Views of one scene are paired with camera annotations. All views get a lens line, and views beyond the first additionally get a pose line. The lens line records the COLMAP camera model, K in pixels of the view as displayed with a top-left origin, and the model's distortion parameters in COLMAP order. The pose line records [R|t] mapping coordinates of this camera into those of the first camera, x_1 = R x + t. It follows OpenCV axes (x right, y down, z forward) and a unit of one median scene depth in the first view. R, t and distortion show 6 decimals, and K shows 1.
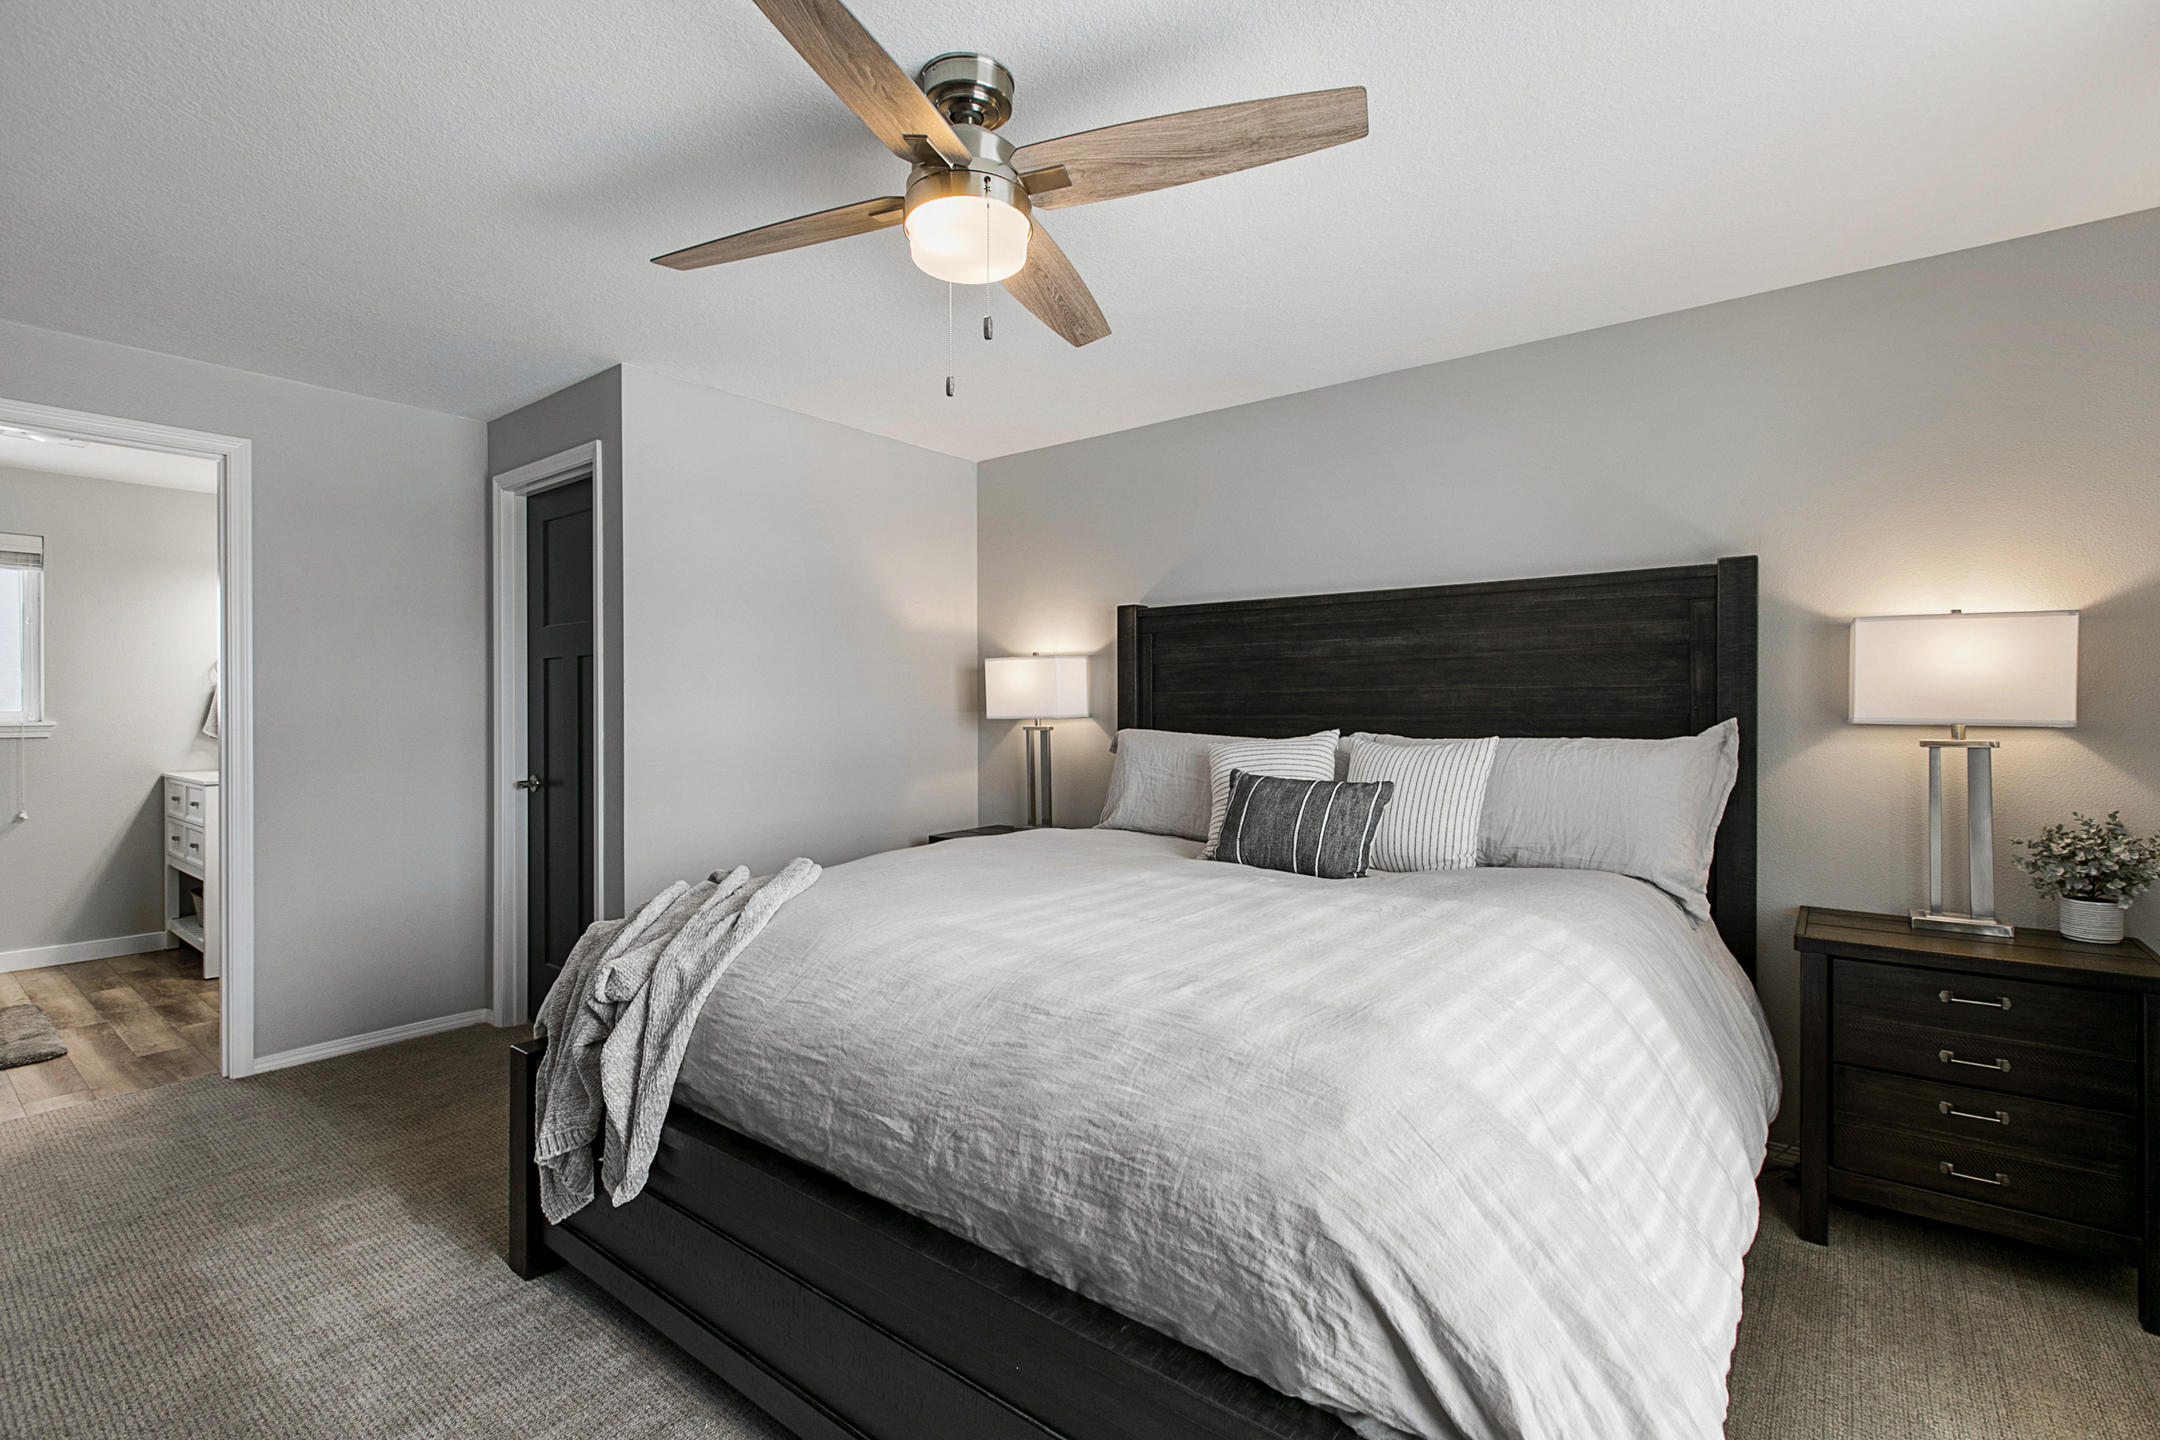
lens RADIAL K [[982.7, 0, 1072.5], [0, 982.7, 704.2], [0, 0, 1]] dist [0.011537, -0.002379]
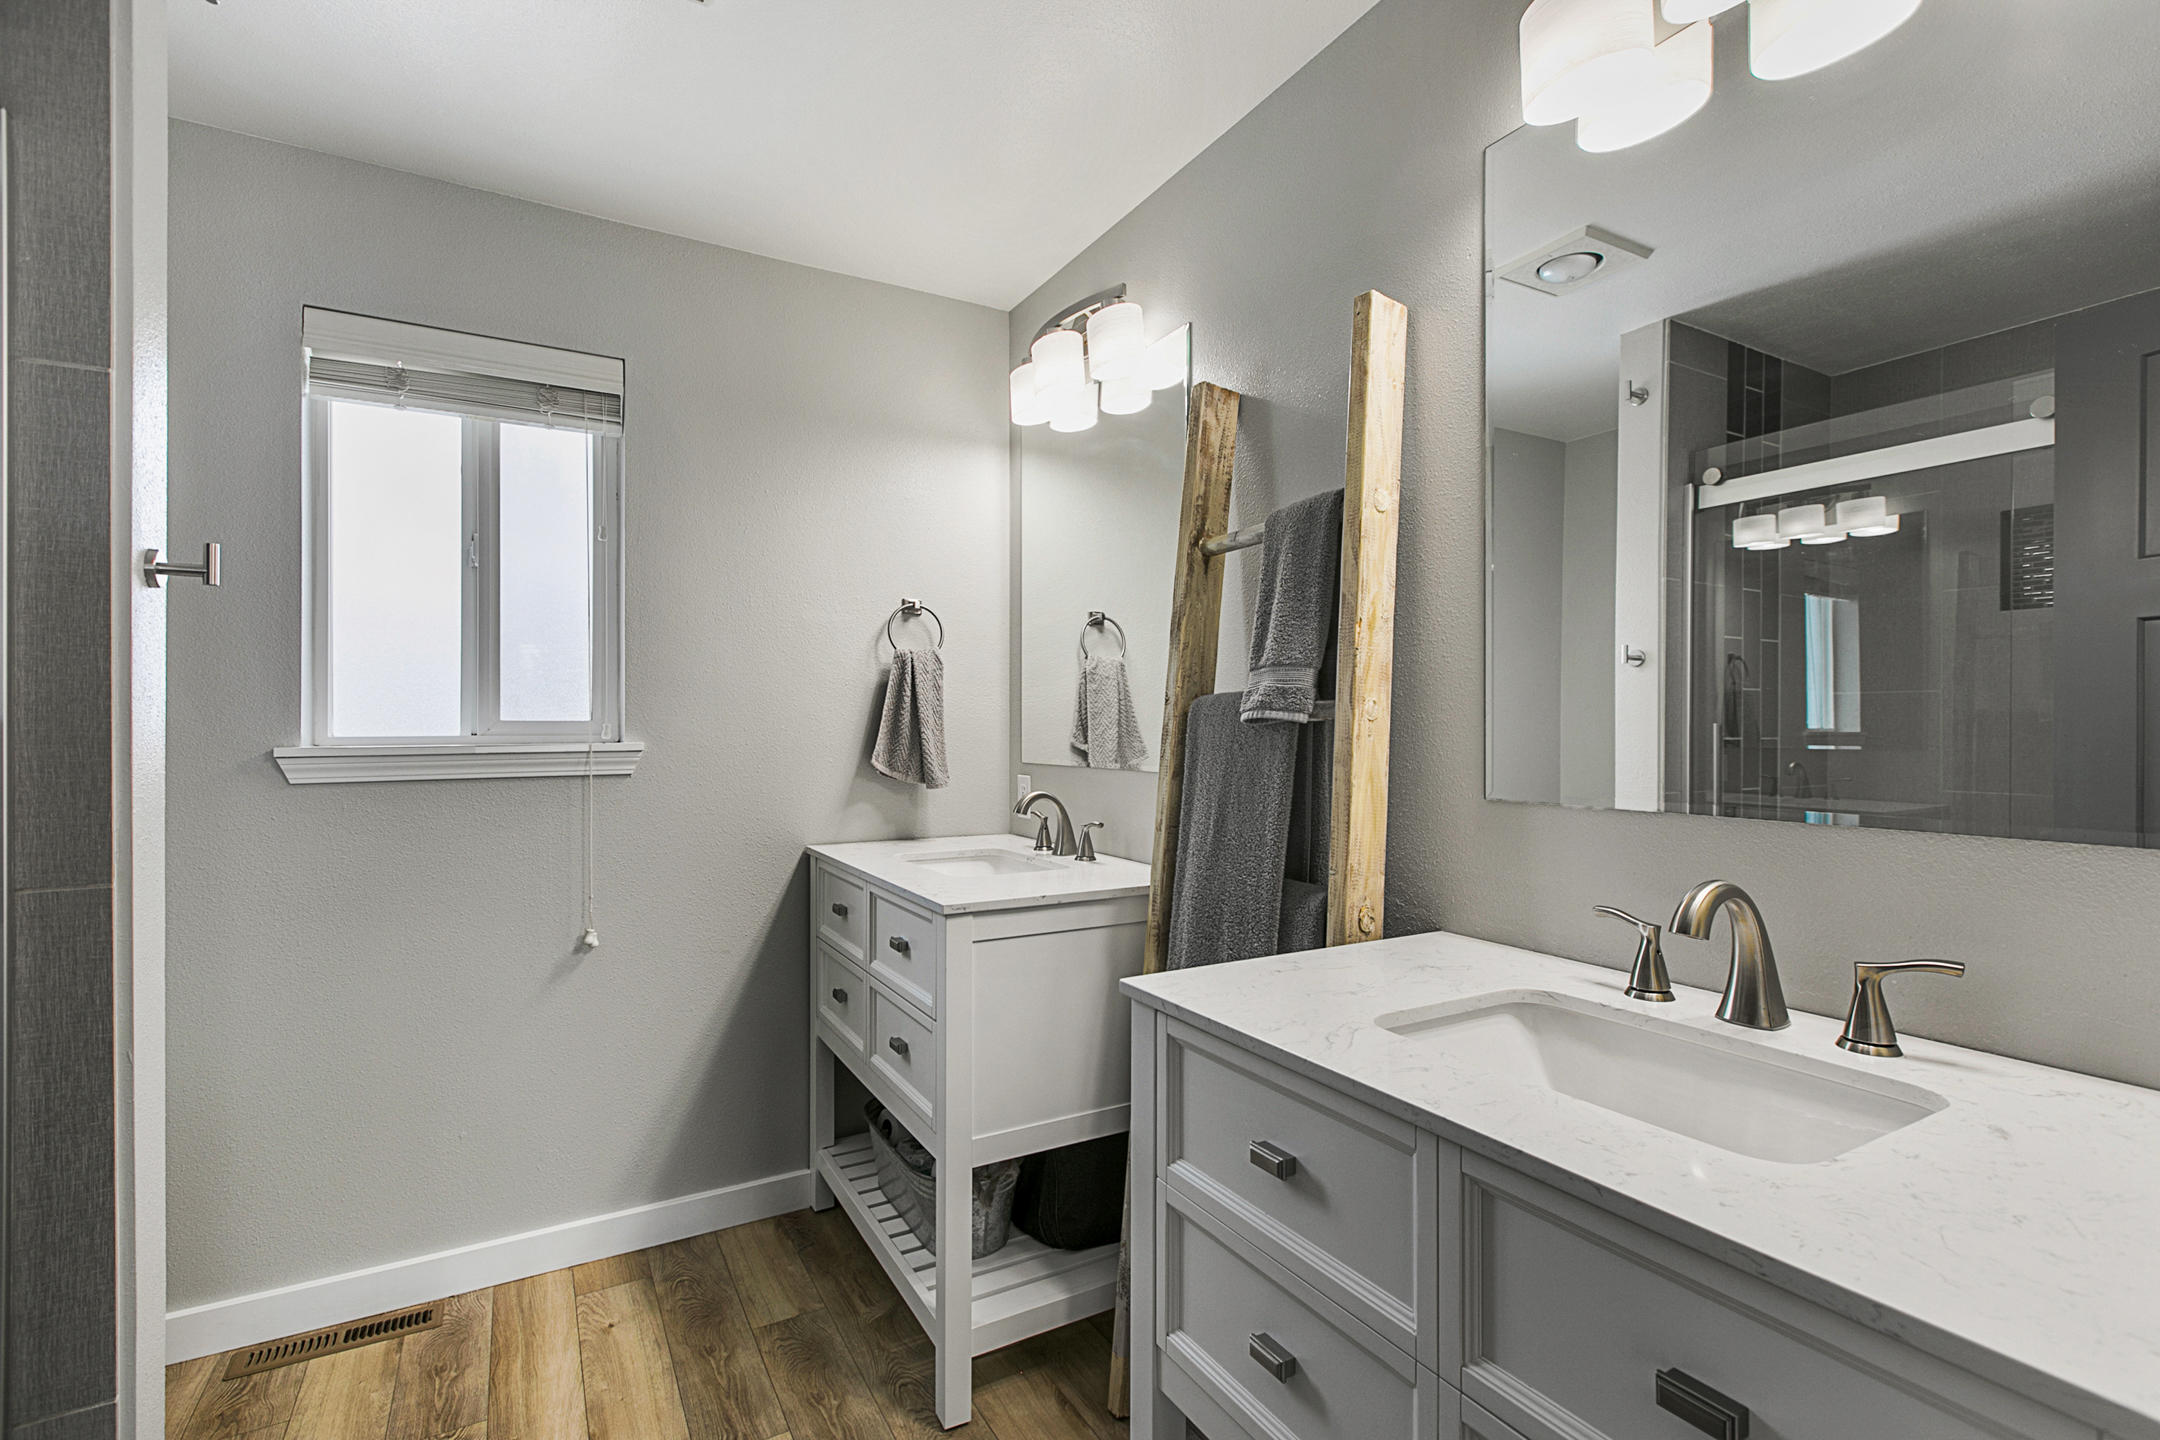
lens RADIAL K [[982.7, 0, 1076.7], [0, 982.7, 733.5], [0, 0, 1]] dist [0.011537, -0.002379]
pose [[0.921523, 0.001388, -0.388322, -0.620112], [-0.001514, 0.999999, -0.000020, 0.013010], [0.388321, 0.000606, 0.921524, 0.615853]]
